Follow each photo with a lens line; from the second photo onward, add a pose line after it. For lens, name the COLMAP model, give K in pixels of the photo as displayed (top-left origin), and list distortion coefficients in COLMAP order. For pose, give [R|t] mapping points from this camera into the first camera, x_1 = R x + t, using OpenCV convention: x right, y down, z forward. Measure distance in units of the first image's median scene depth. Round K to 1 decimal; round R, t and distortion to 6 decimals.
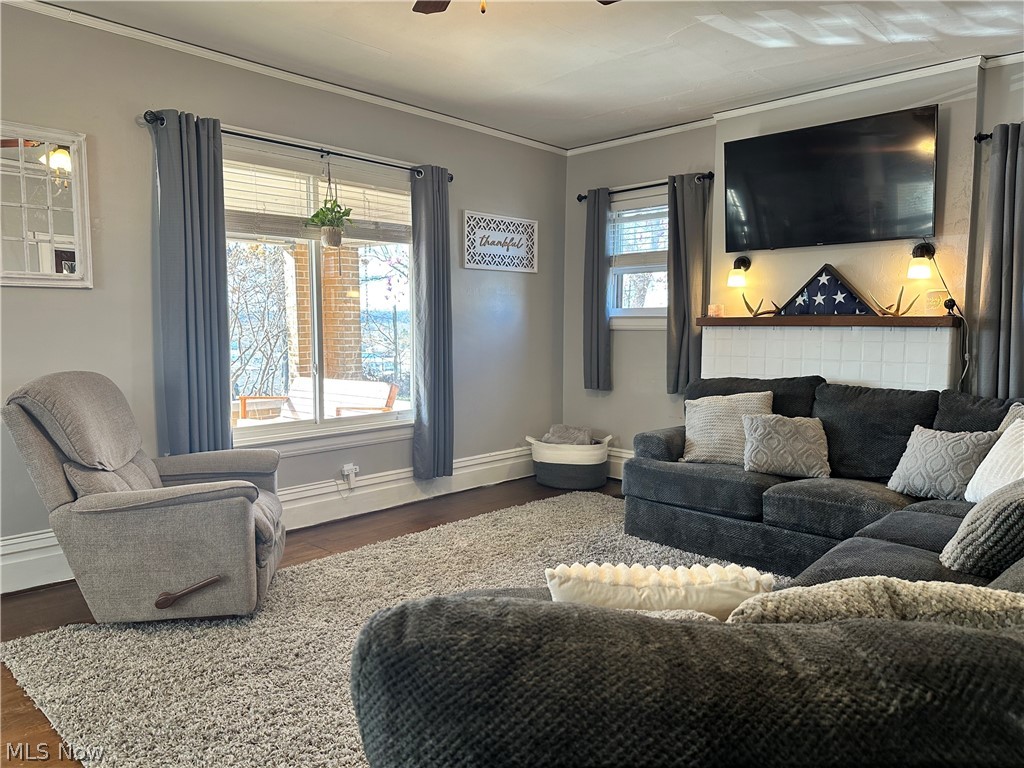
lens RADIAL K [[730.3, 0, 508.7], [0, 730.3, 375.8], [0, 0, 1]] dist [0.079814, -0.102932]
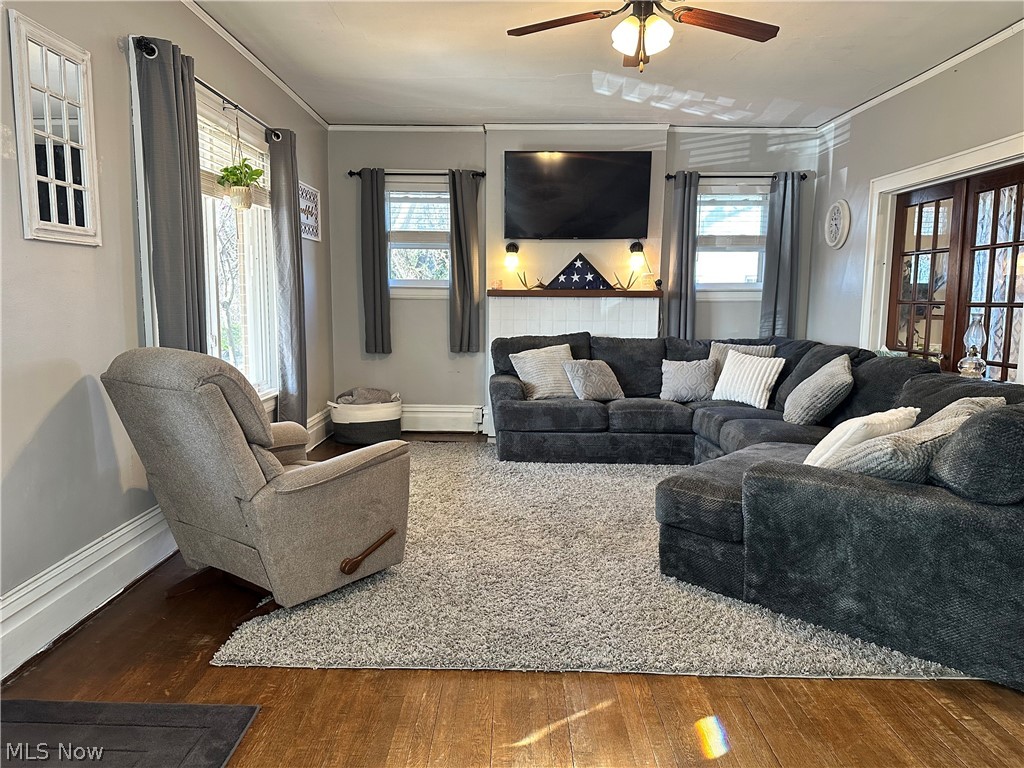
lens RADIAL K [[714.0, 0, 529.4], [0, 714.0, 385.1], [0, 0, 1]] dist [0.142174, -0.225874]
pose [[0.709757, -0.079842, 0.699907, -0.608999], [0.043096, 0.996617, 0.069987, 0.000806], [-0.703127, -0.019511, 0.710797, 0.085241]]
